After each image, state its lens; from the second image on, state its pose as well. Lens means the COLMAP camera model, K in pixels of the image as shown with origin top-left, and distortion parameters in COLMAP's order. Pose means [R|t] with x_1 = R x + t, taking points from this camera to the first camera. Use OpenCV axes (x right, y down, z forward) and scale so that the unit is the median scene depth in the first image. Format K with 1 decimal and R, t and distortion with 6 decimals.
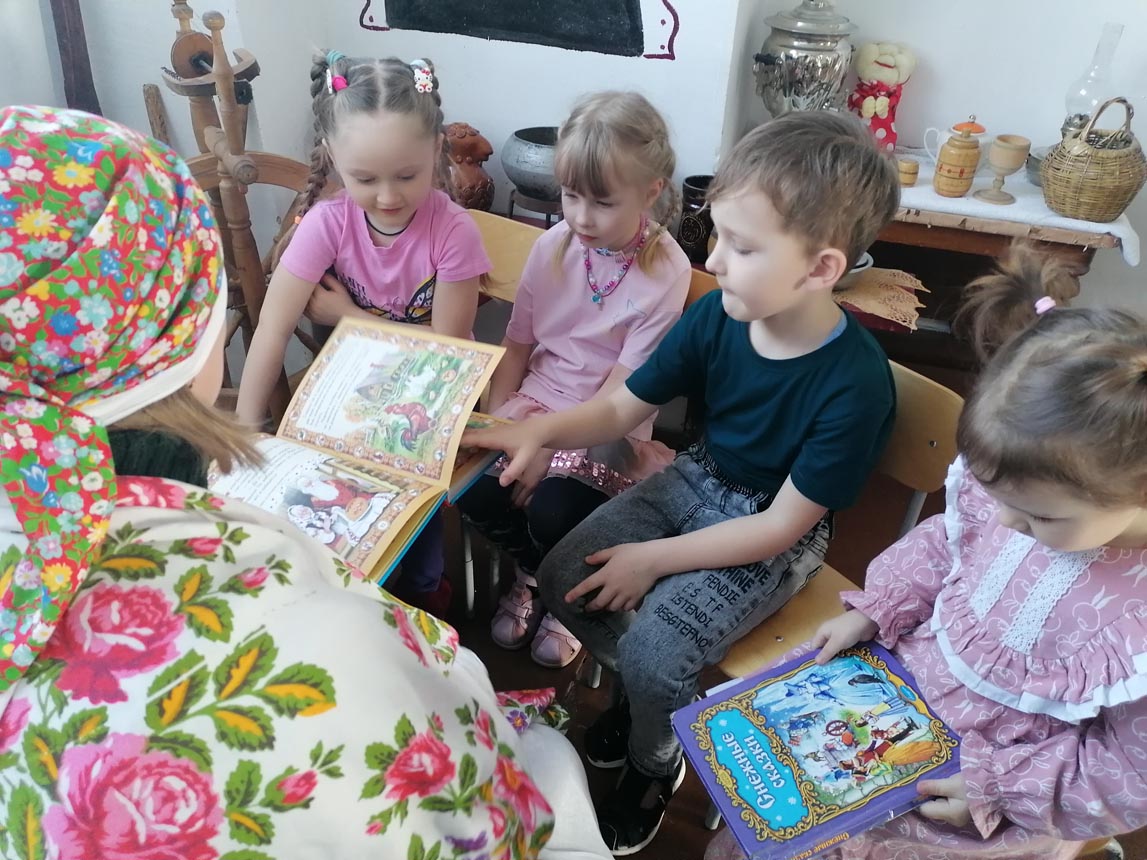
lens RADIAL K [[853.8, 0, 571.0], [0, 853.8, 421.6], [0, 0, 1]] dist [0.041390, -0.022028]
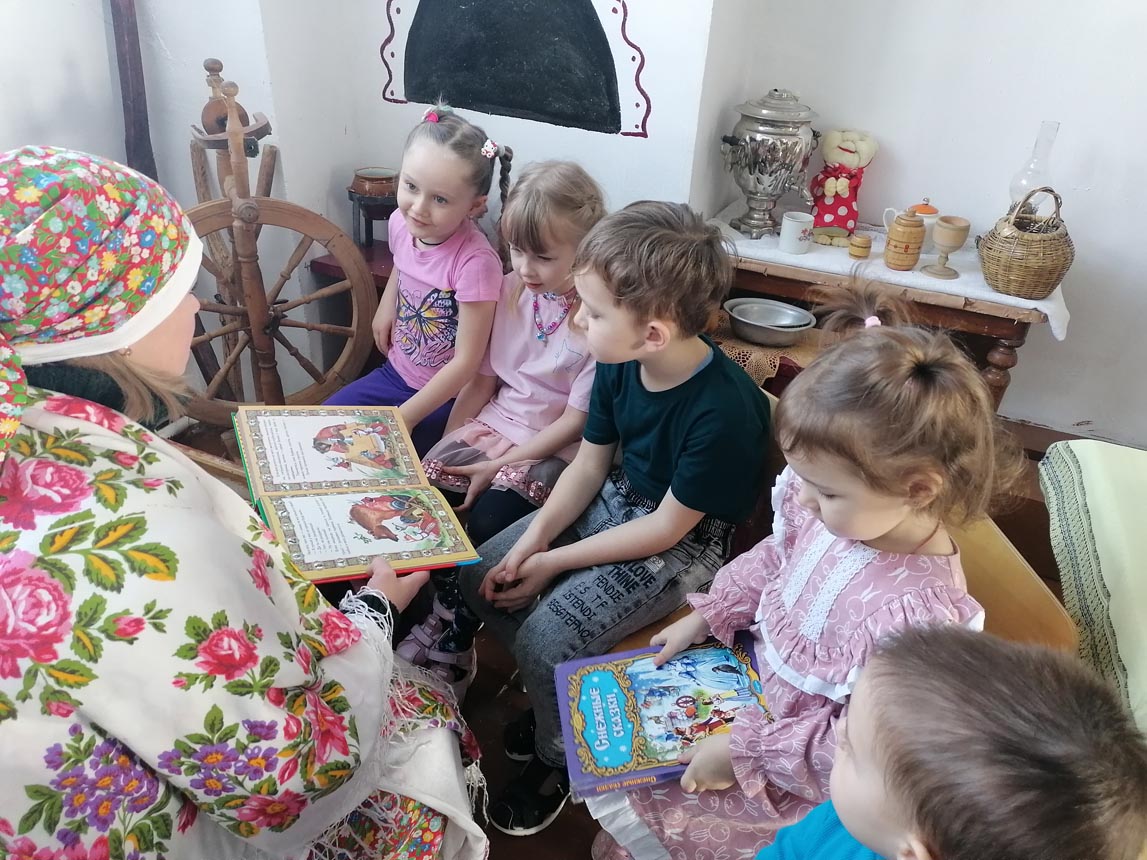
lens RADIAL K [[853.8, 0, 577.8], [0, 853.8, 427.1], [0, 0, 1]] dist [0.041390, -0.022028]
pose [[0.996358, 0.059216, -0.061357, 0.119925], [-0.063852, 0.995017, -0.076574, 0.046552], [0.056517, 0.080213, 0.995174, -0.088287]]
